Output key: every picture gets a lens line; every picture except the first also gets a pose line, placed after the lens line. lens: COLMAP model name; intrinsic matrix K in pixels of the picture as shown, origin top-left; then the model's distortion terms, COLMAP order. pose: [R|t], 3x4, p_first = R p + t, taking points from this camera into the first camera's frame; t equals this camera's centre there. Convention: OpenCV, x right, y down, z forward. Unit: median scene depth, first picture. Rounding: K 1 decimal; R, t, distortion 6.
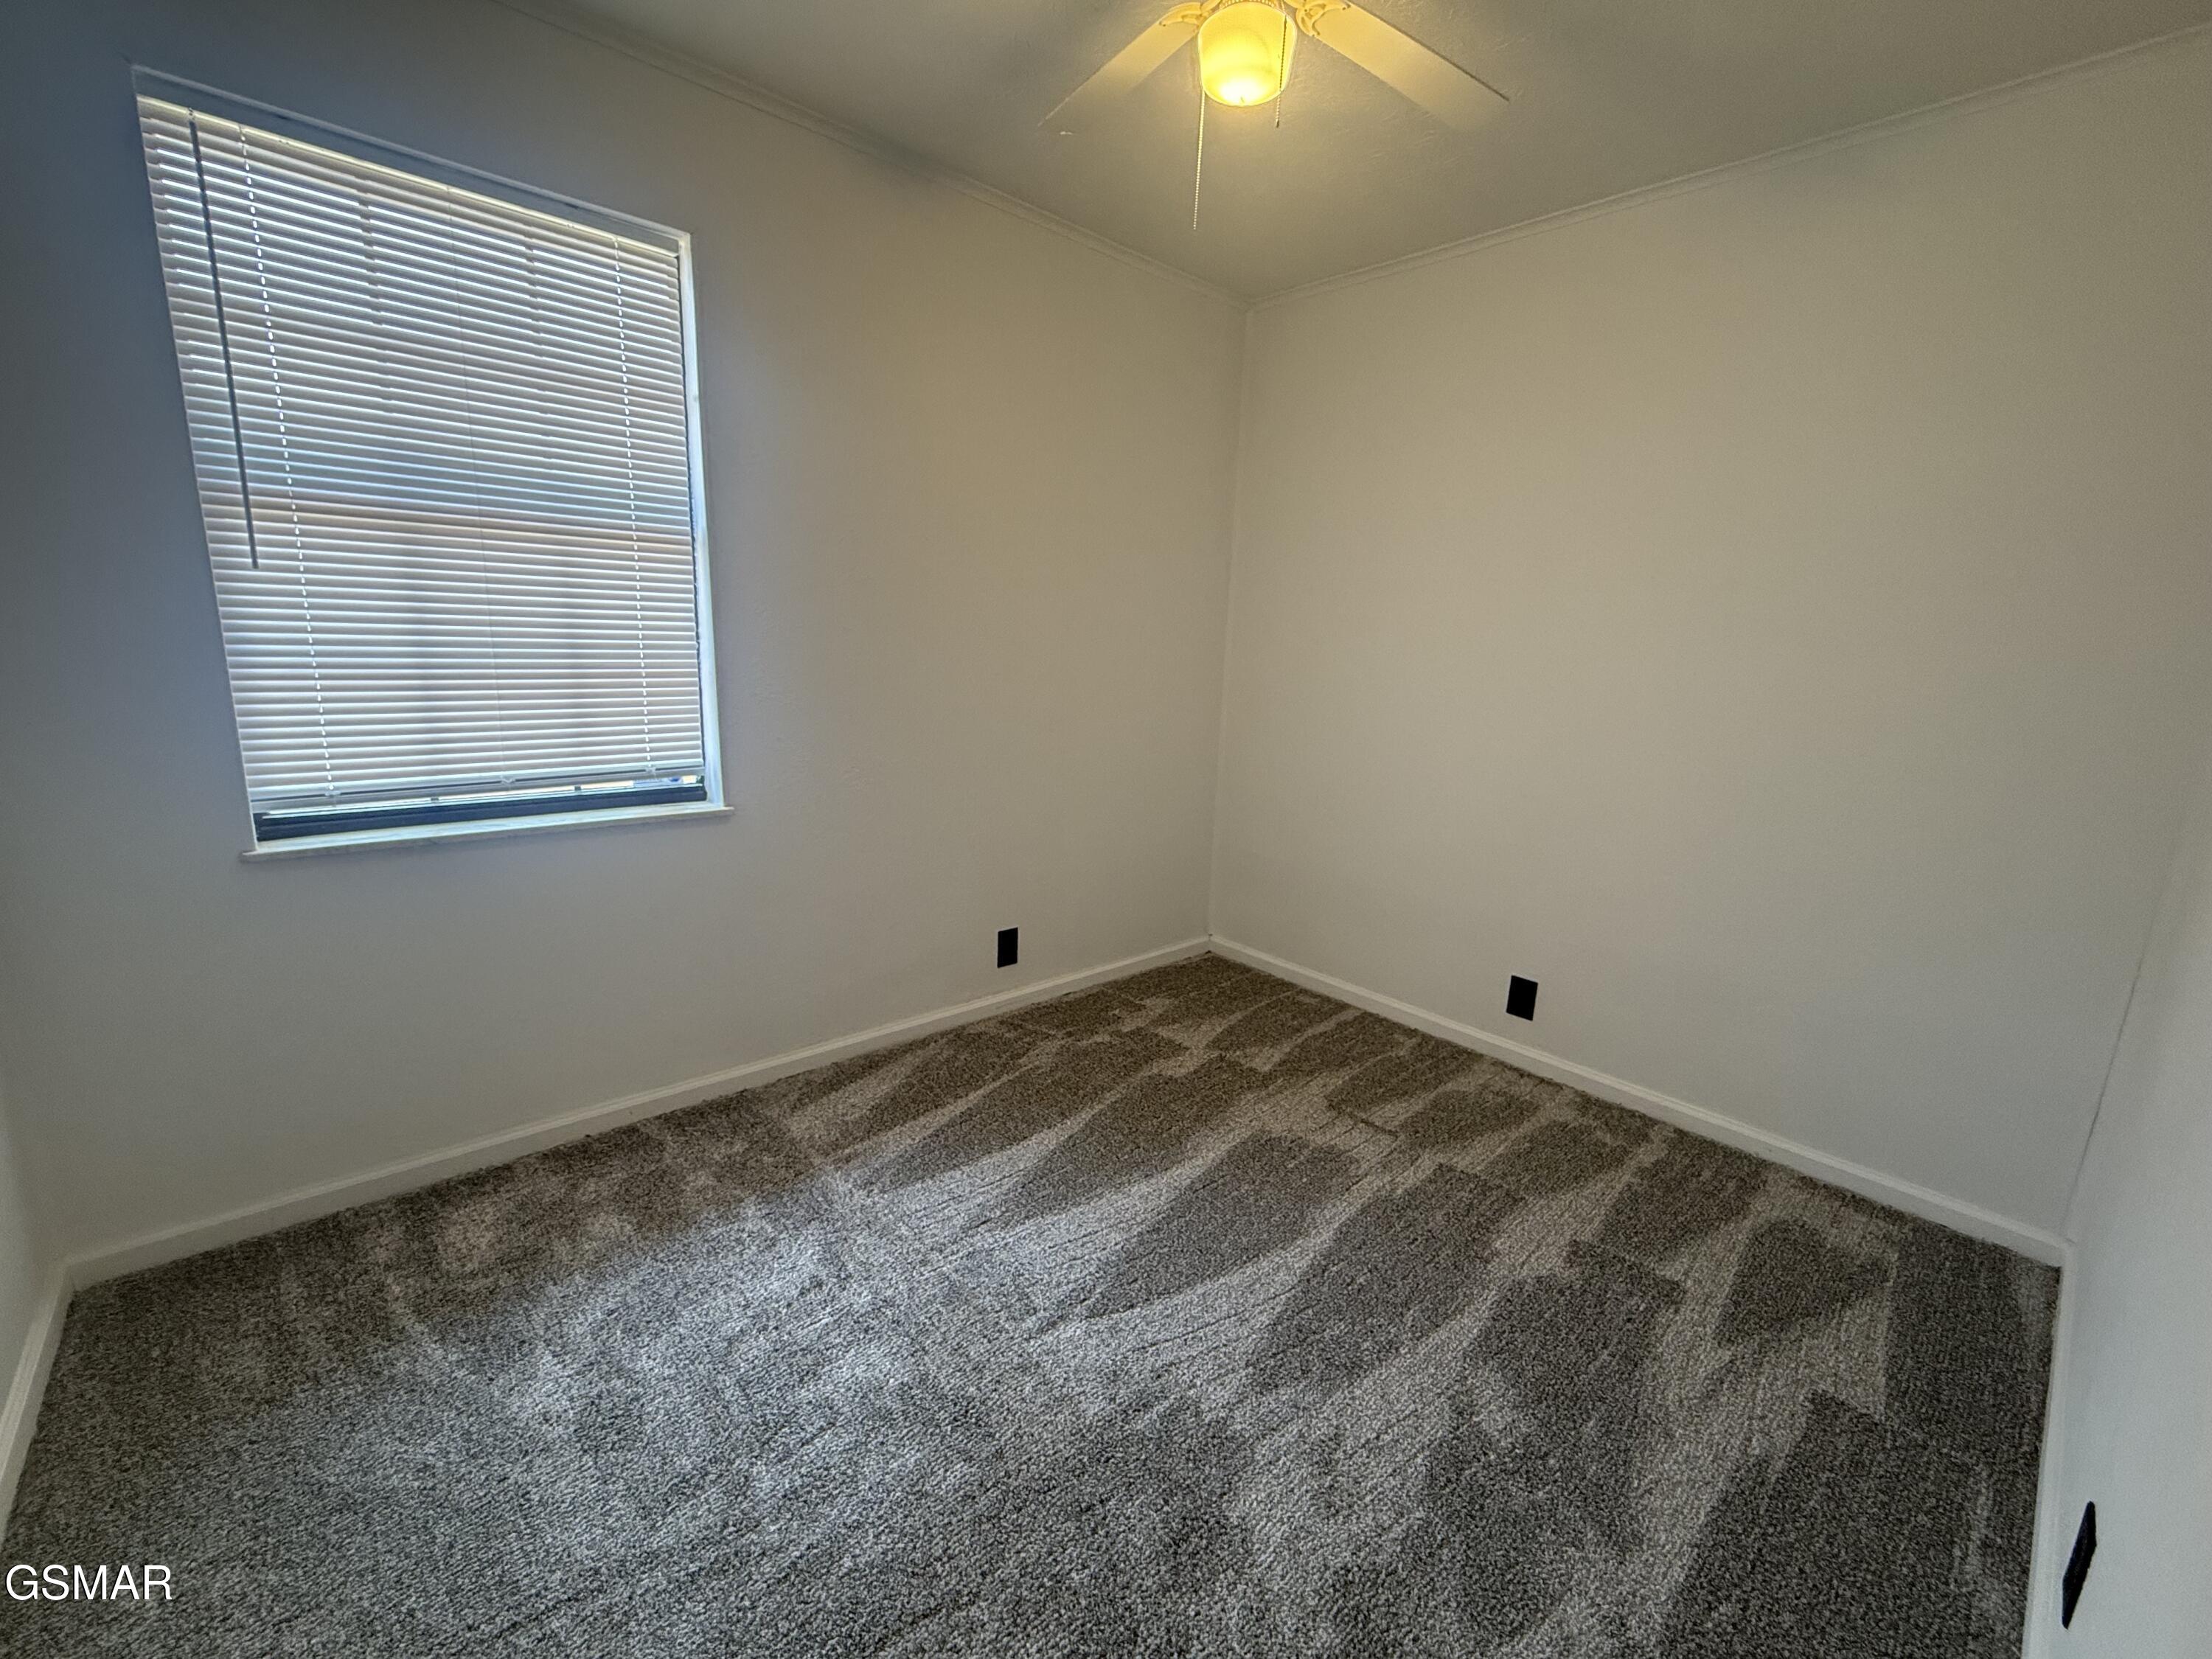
lens RADIAL K [[920.4, 0, 1116.7], [0, 920.4, 836.2], [0, 0, 1]] dist [0.002490, 0.000402]
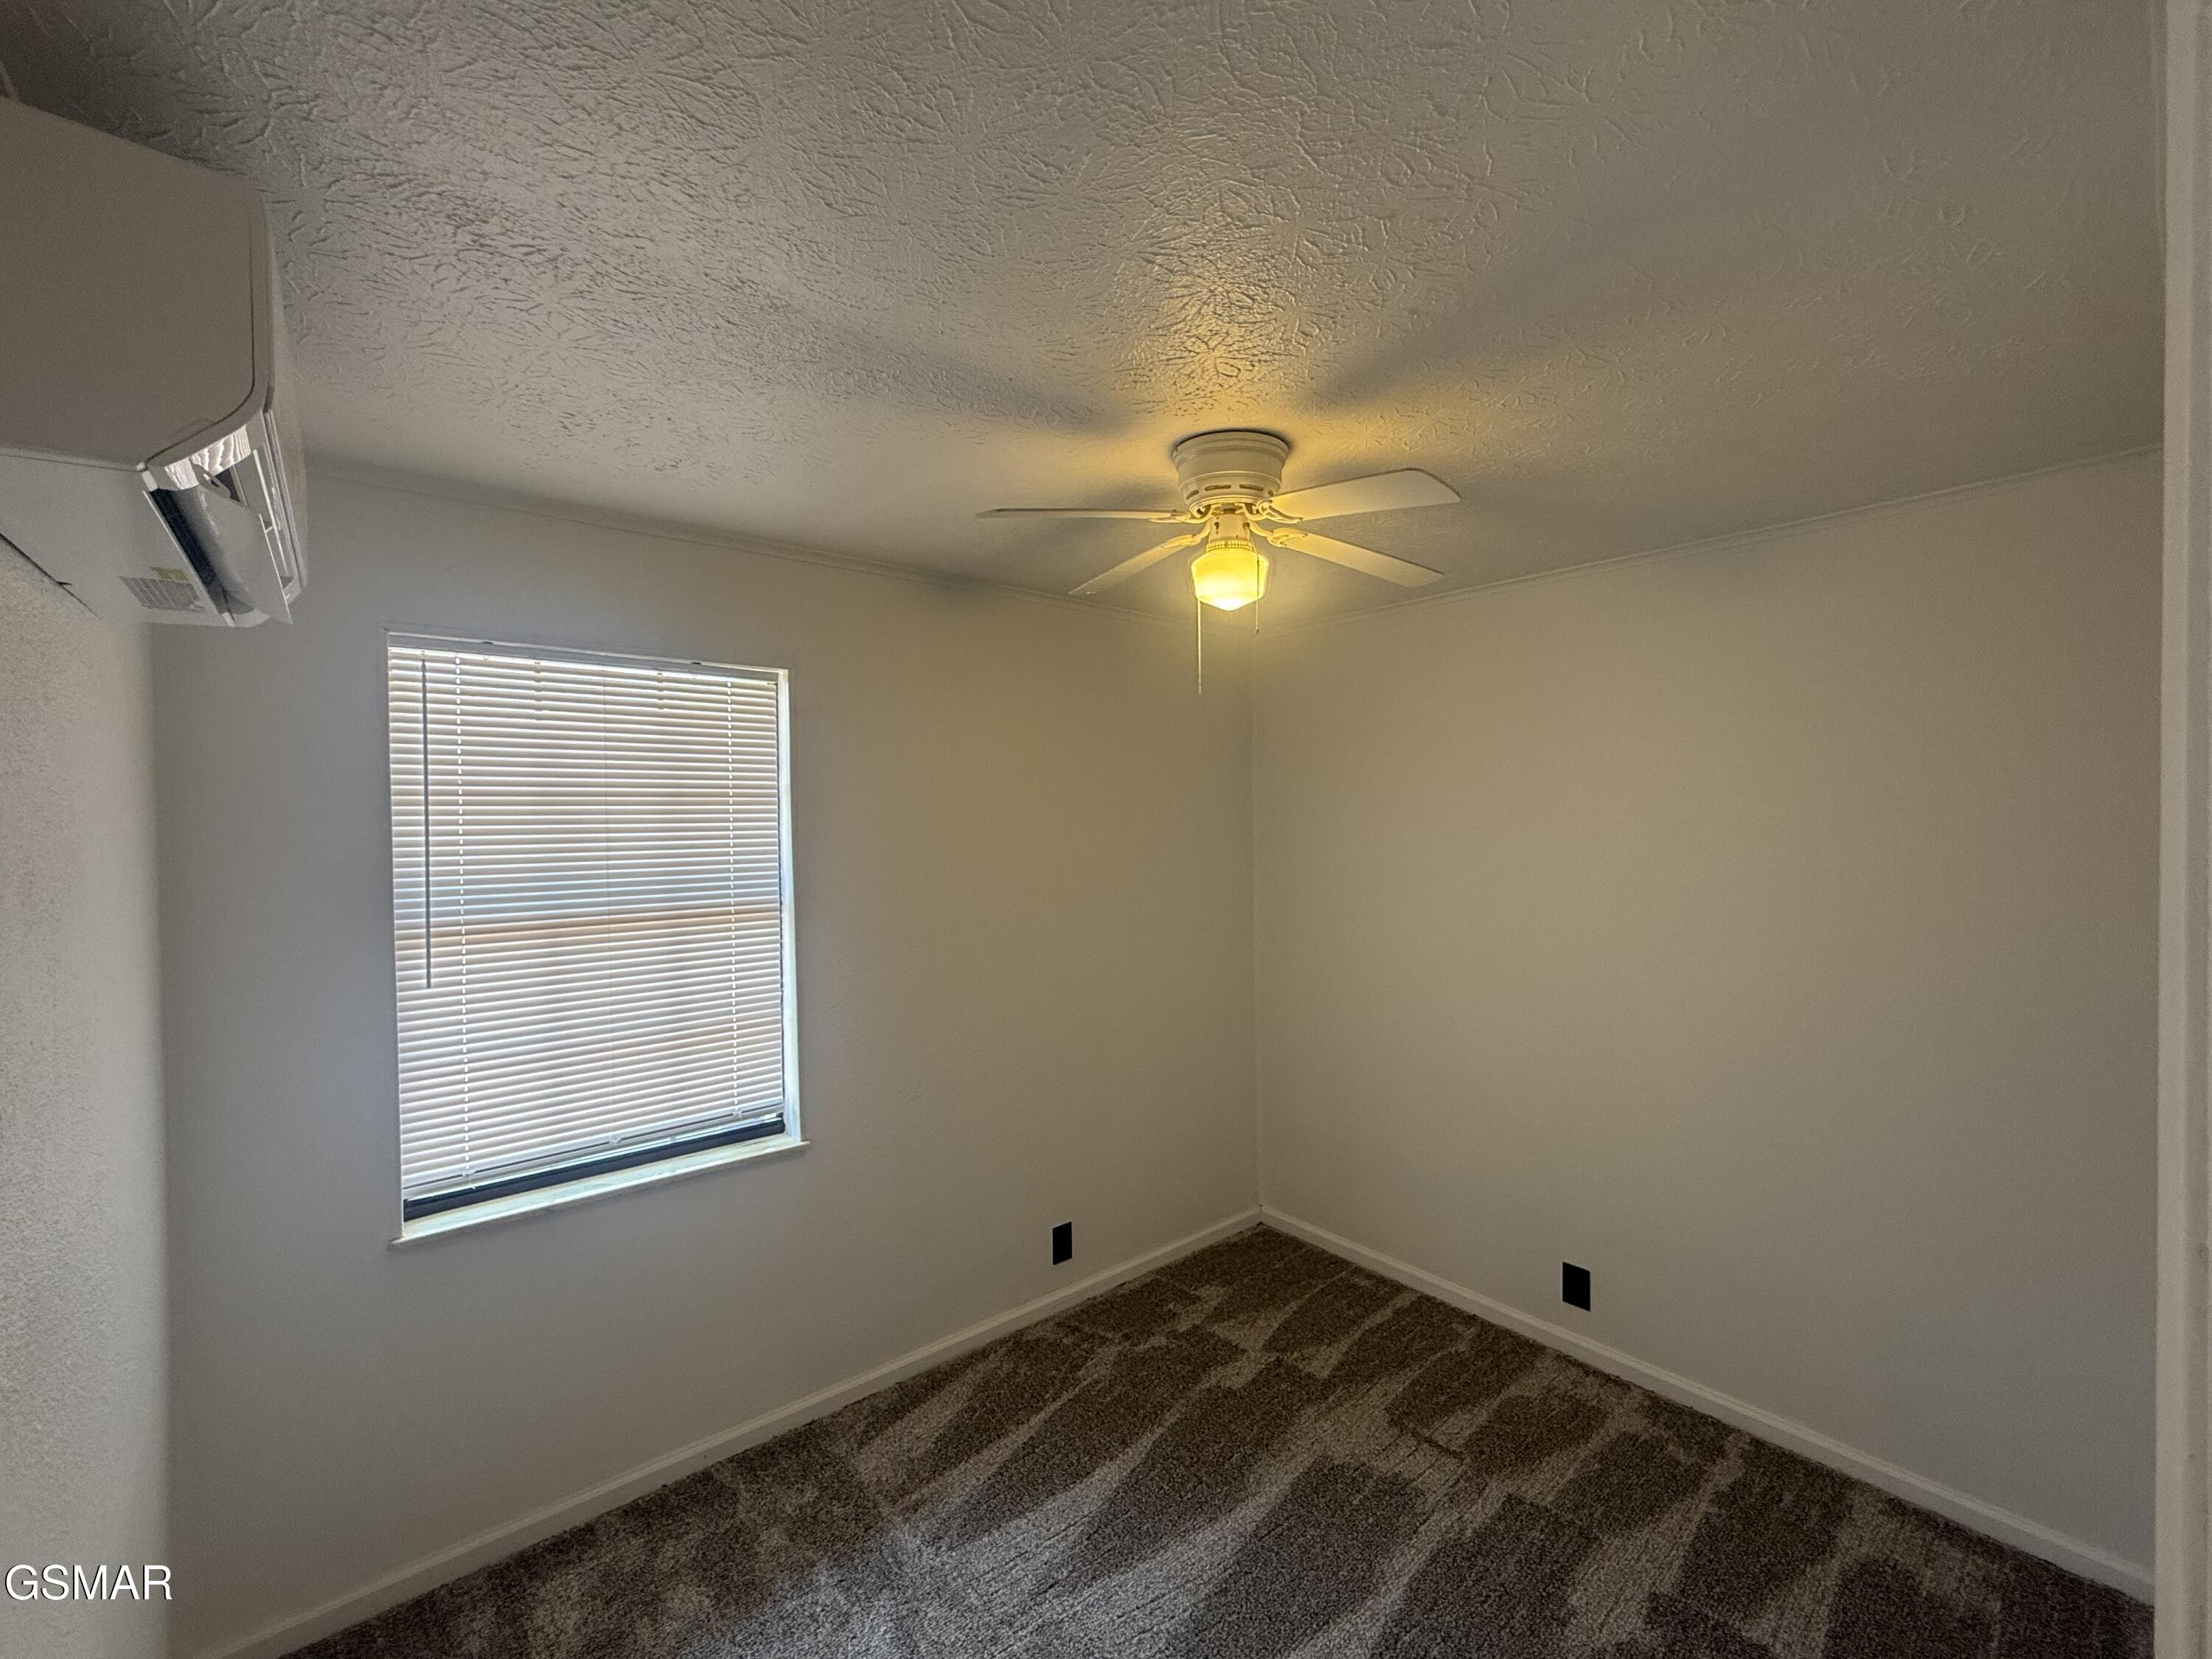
lens RADIAL K [[920.4, 0, 1116.4], [0, 920.4, 847.2], [0, 0, 1]] dist [0.002490, 0.000402]
pose [[0.997828, -0.053044, -0.039048, 0.007667], [0.044472, 0.979863, -0.194655, -0.149429], [0.048587, 0.192496, 0.980094, -0.121625]]
